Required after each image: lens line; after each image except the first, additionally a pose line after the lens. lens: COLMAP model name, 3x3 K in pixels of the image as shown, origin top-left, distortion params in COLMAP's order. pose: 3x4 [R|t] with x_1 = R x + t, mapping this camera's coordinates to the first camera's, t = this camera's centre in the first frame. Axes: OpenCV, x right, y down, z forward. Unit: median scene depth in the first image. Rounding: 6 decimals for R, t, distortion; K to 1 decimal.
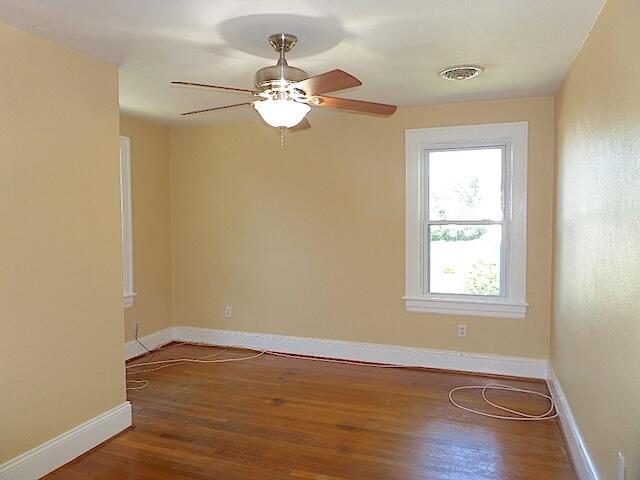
lens RADIAL K [[453.2, 0, 320.0], [0, 453.2, 240.0], [0, 0, 1]] dist [-0.003437, 0.090774]
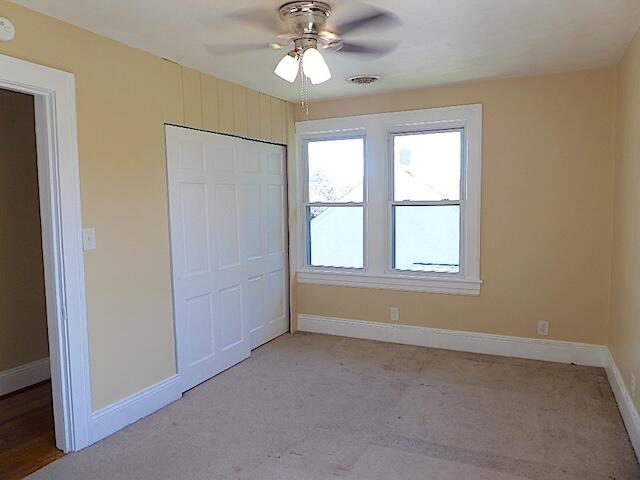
lens RADIAL K [[453.2, 0, 320.0], [0, 453.2, 240.0], [0, 0, 1]] dist [-0.003437, 0.090774]
pose [[0.995038, -0.000183, -0.099500, 0.192605], [0.004224, 0.999175, 0.040402, 0.002804], [0.099410, -0.040622, 0.994217, -0.067060]]
